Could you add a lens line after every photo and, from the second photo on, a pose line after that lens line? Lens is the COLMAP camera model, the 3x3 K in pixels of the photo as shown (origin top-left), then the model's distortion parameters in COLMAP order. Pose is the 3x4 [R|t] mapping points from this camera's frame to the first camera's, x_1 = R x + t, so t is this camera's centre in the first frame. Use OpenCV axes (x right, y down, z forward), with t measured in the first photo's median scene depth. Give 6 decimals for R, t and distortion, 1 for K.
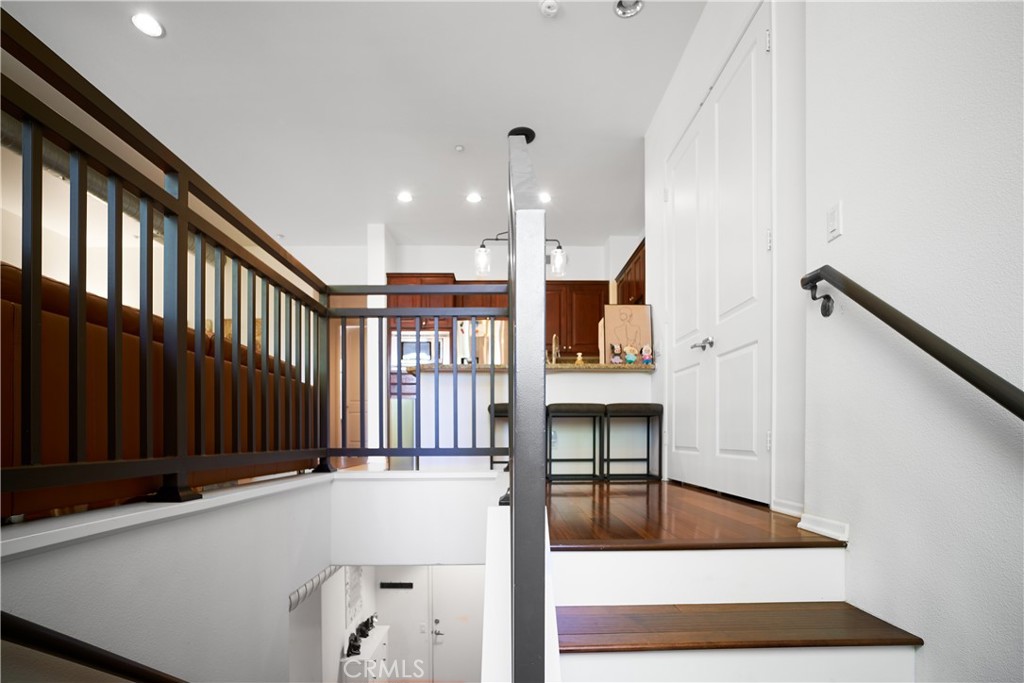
lens RADIAL K [[570.3, 0, 519.2], [0, 570.3, 342.6], [0, 0, 1]] dist [-0.046084, 0.025356]
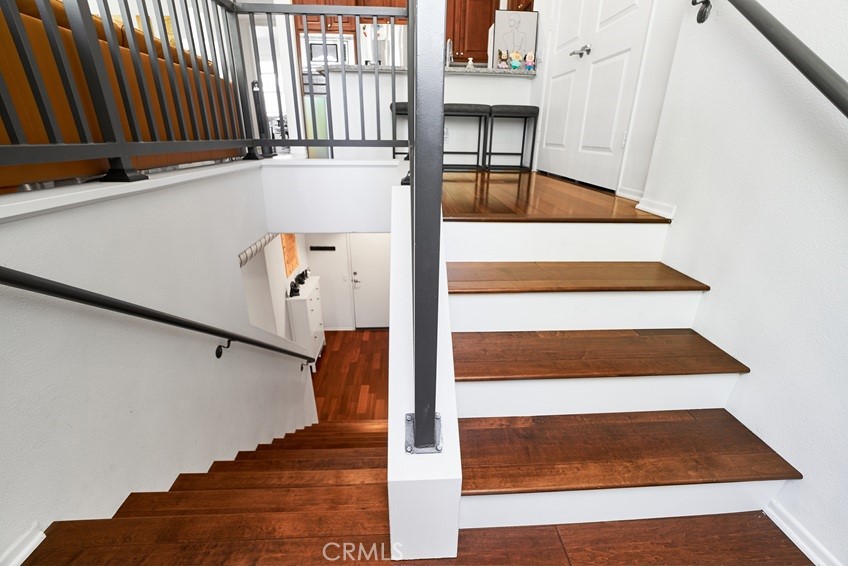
lens RADIAL K [[368.1, 0, 428.7], [0, 368.1, 283.1], [0, 0, 1]] dist [-0.035985, 0.015536]
pose [[0.998352, 0.002609, 0.057333, -0.018771], [-0.028179, 0.892545, 0.450077, 0.105227], [-0.049998, -0.450951, 0.891147, 0.181587]]
